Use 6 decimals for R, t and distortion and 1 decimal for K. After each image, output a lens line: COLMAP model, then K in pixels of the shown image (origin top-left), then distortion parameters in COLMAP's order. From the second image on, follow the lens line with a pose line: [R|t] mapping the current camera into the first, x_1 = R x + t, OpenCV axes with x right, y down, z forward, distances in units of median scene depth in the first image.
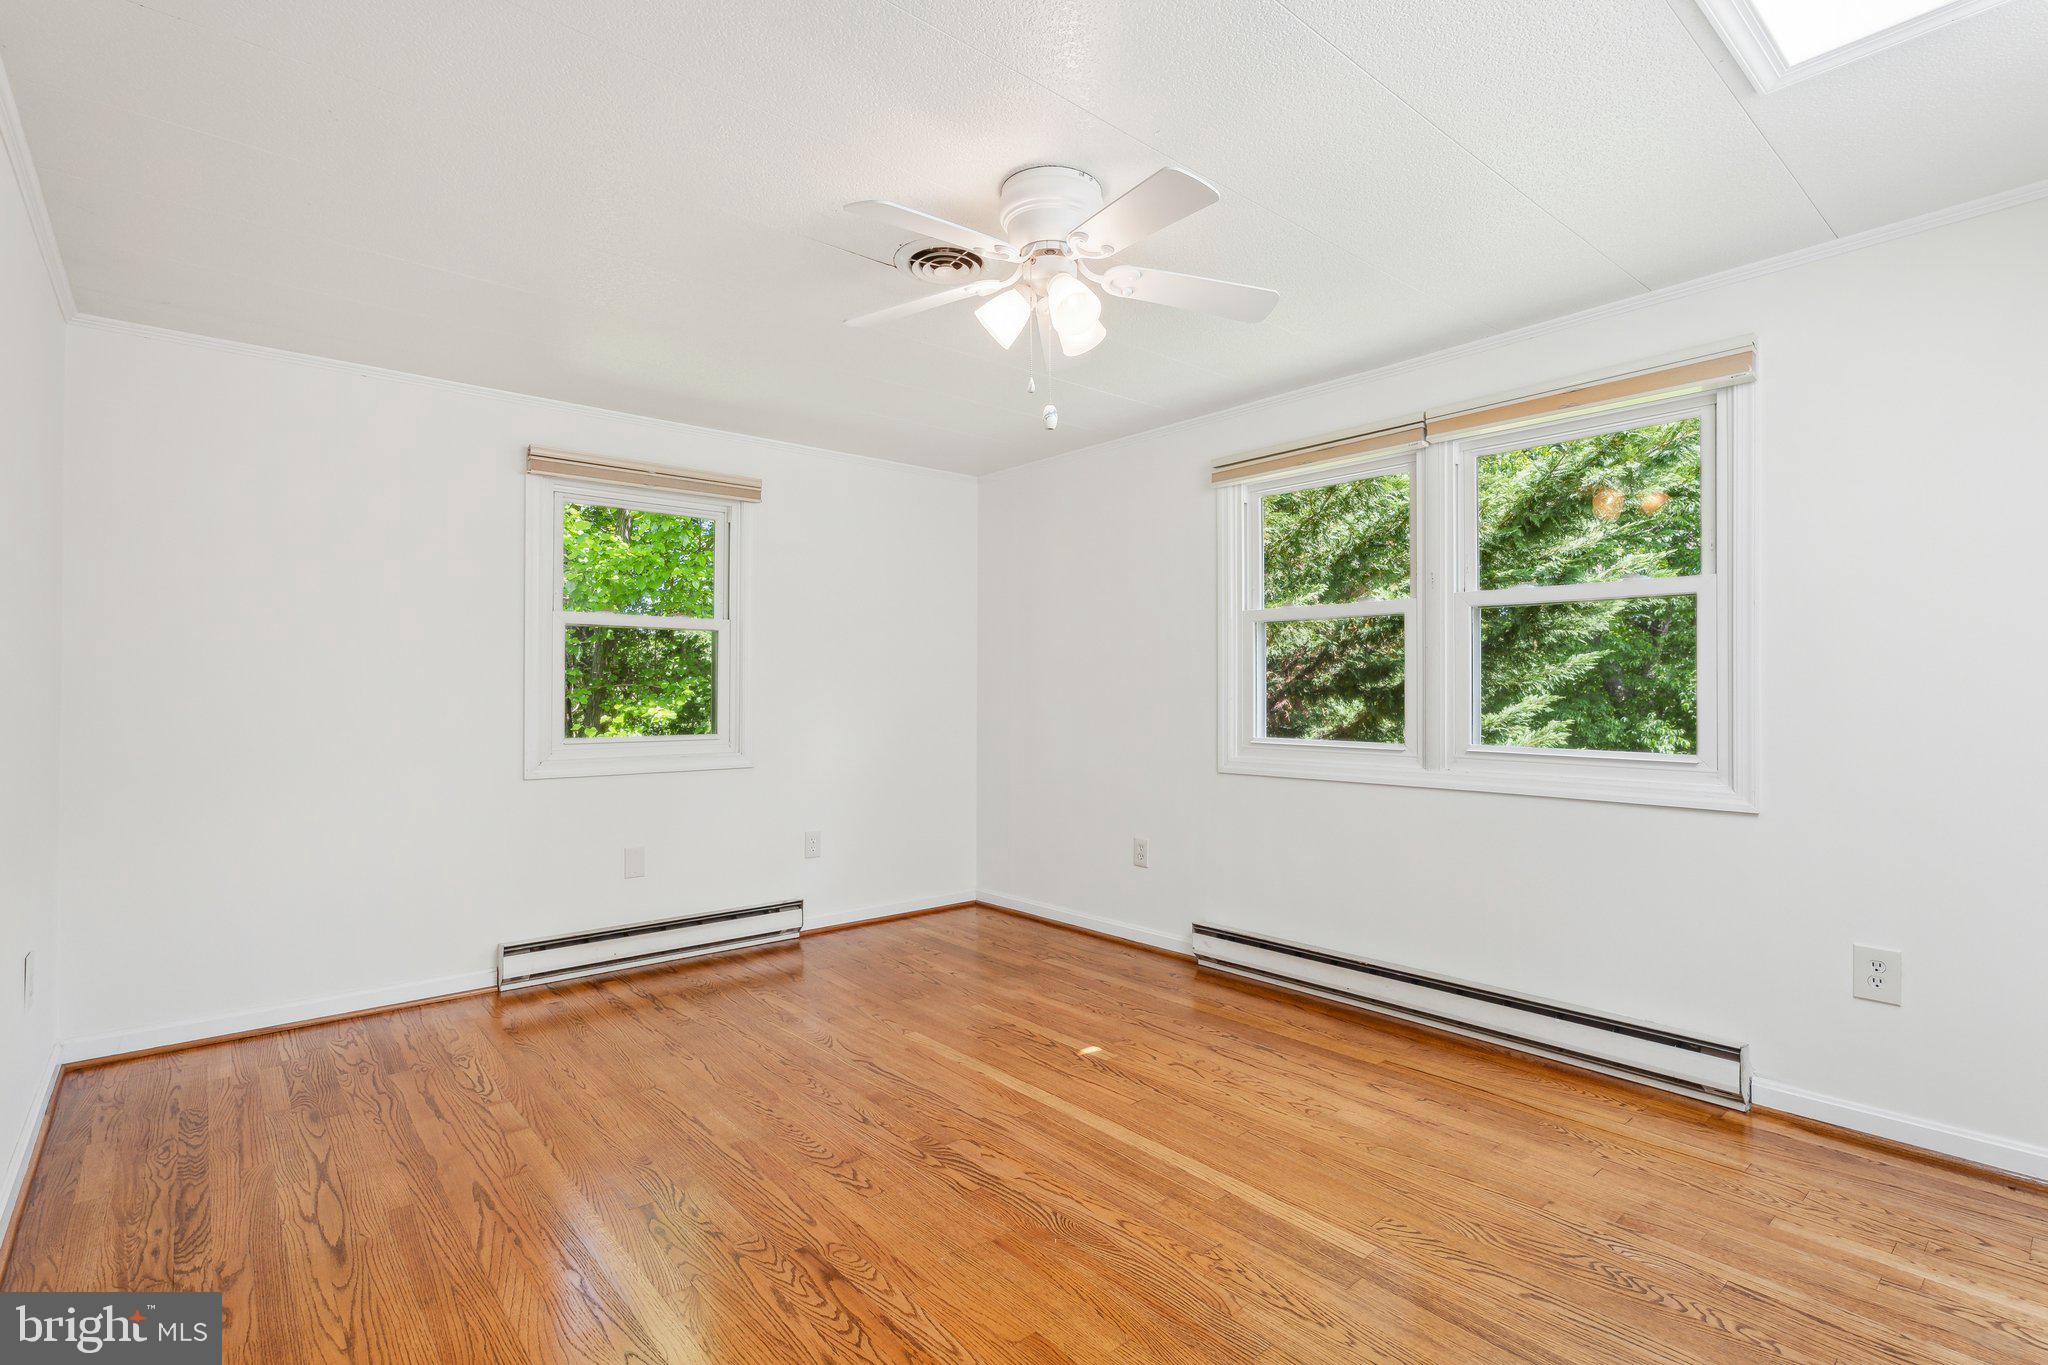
lens RADIAL K [[967.1, 0, 1024.2], [0, 967.1, 688.1], [0, 0, 1]] dist [0.001601, 0.000283]
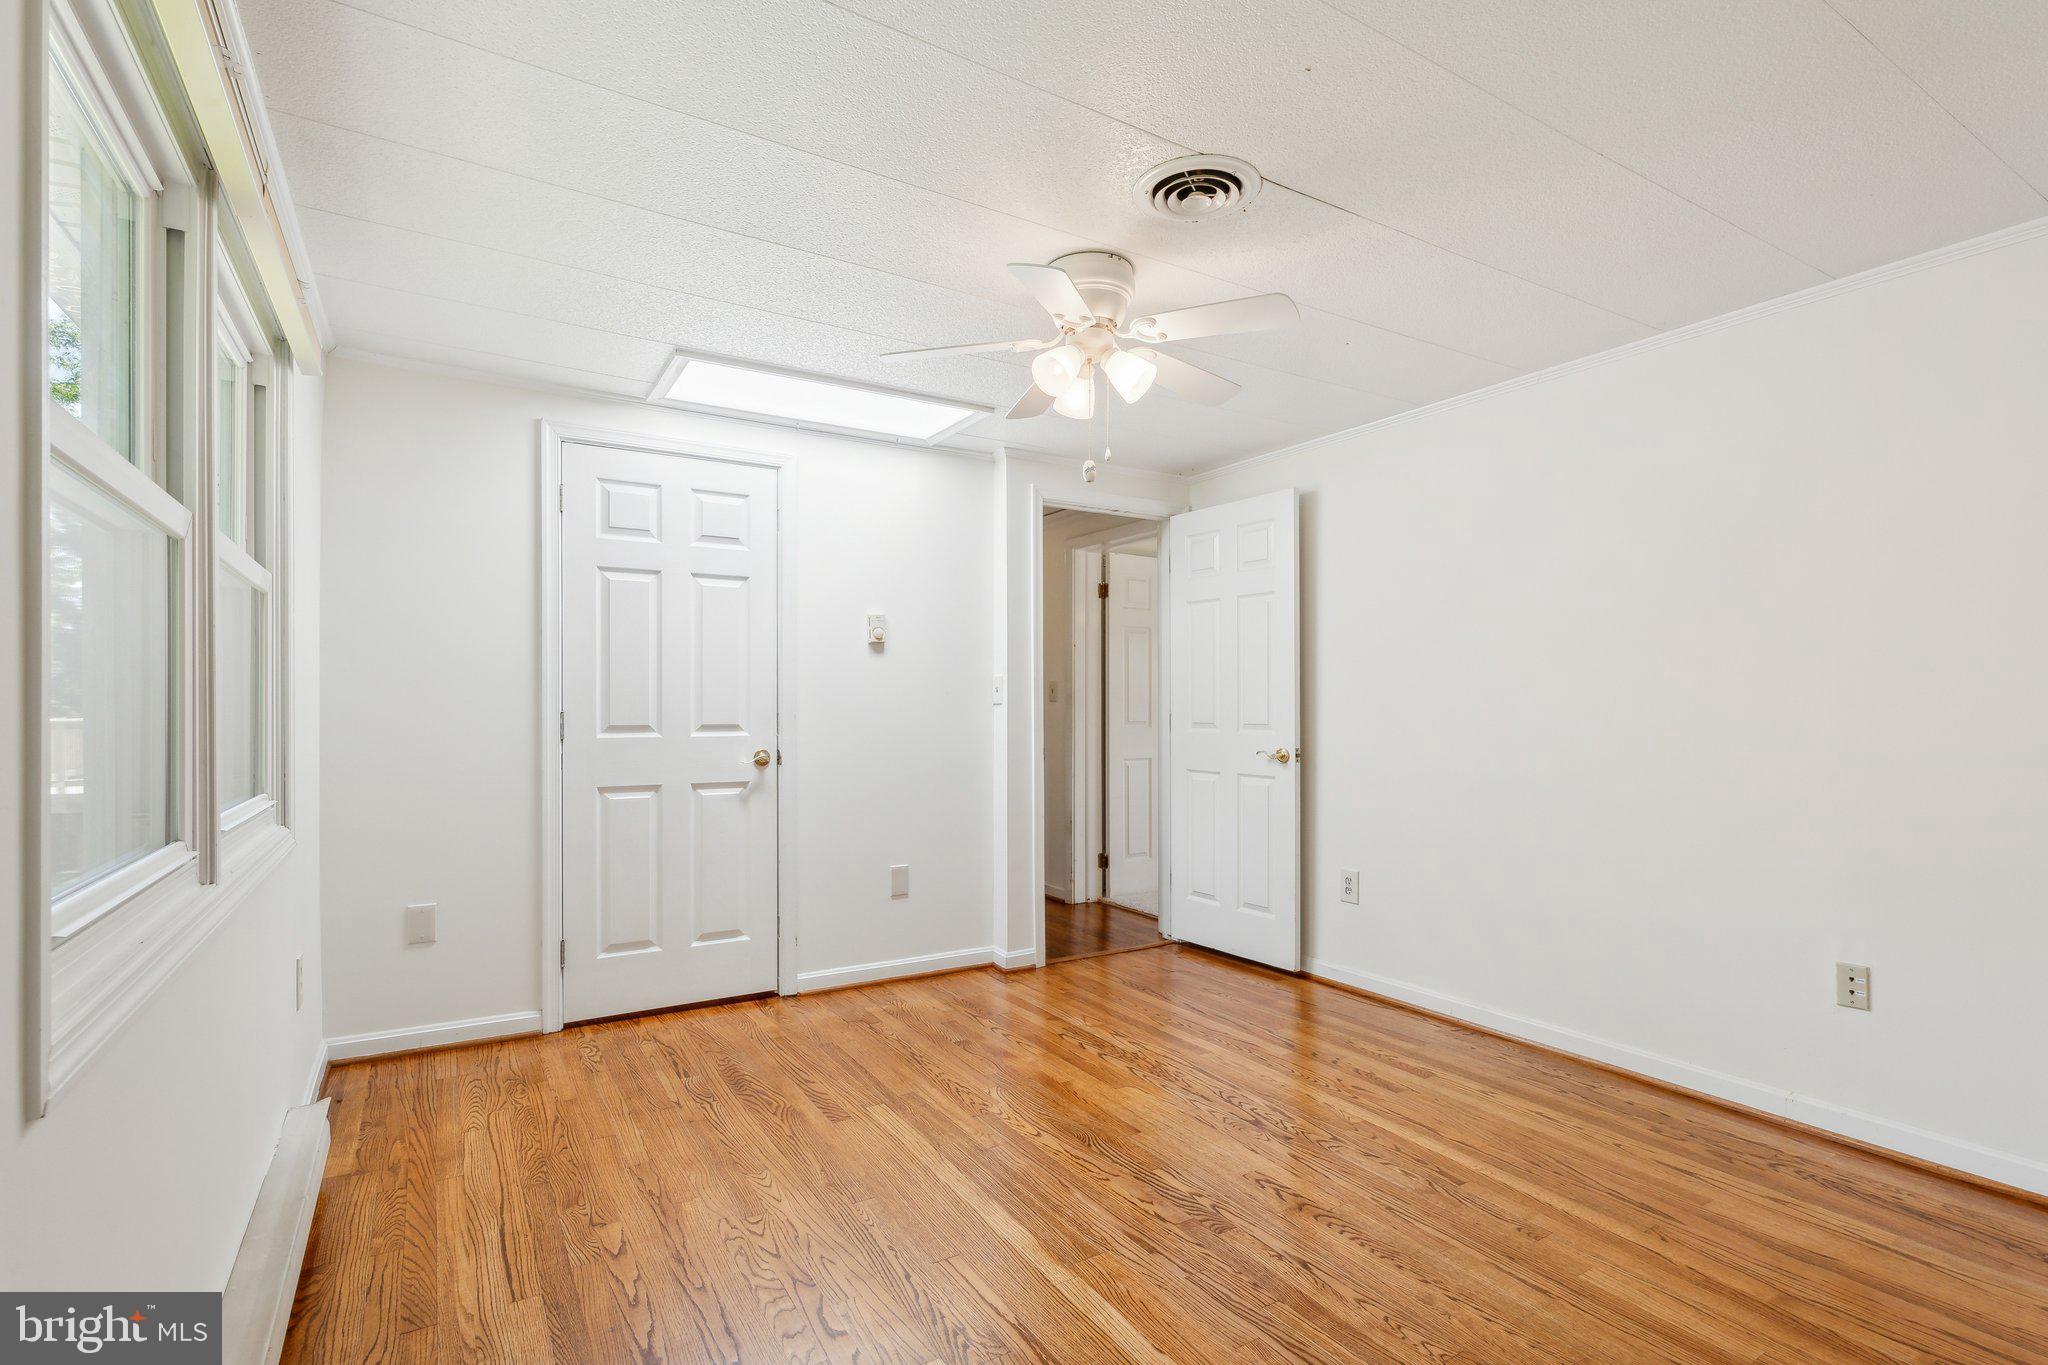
lens RADIAL K [[967.1, 0, 1022.2], [0, 967.1, 694.0], [0, 0, 1]] dist [0.001601, 0.000283]
pose [[-0.987571, 0.000855, 0.157169, -0.068956], [-0.000667, 0.999953, -0.009631, -0.006498], [-0.157170, -0.009616, -0.987525, 2.012192]]
